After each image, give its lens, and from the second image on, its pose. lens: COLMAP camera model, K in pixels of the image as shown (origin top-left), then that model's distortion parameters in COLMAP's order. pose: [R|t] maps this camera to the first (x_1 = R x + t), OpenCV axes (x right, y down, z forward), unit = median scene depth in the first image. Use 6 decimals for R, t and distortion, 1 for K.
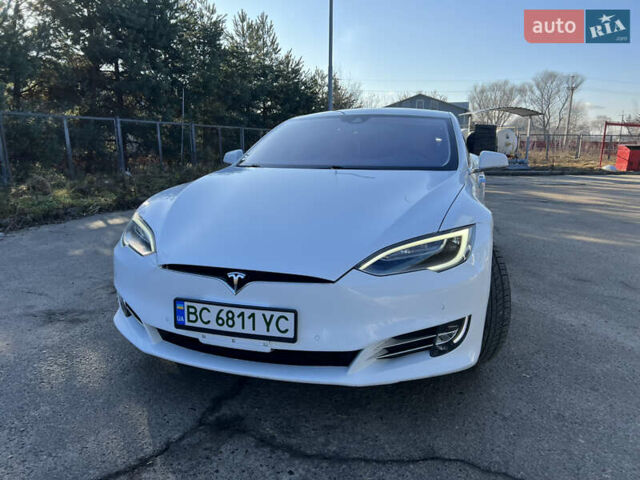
lens RADIAL K [[477.9, 0, 320.0], [0, 477.9, 240.0], [0, 0, 1]] dist [0.030663, -0.006773]
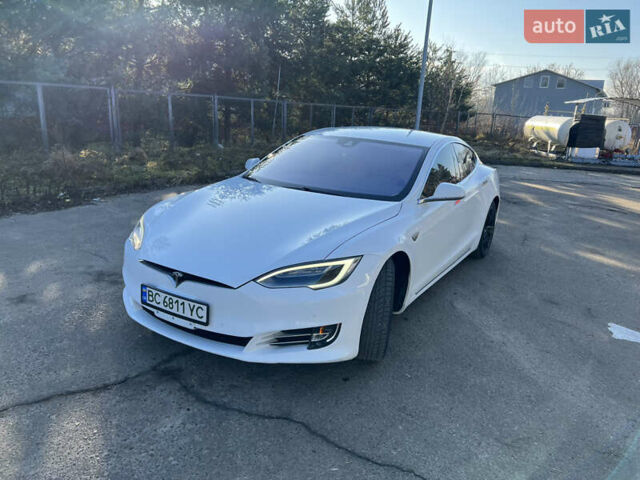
lens RADIAL K [[471.9, 0, 323.3], [0, 471.9, 236.0], [0, 0, 1]] dist [0.068392, -0.065168]
pose [[0.974884, 0.111600, -0.192733, 0.502540], [-0.101055, 0.992837, 0.063735, -0.173096], [0.198465, -0.042658, 0.979179, -0.318420]]
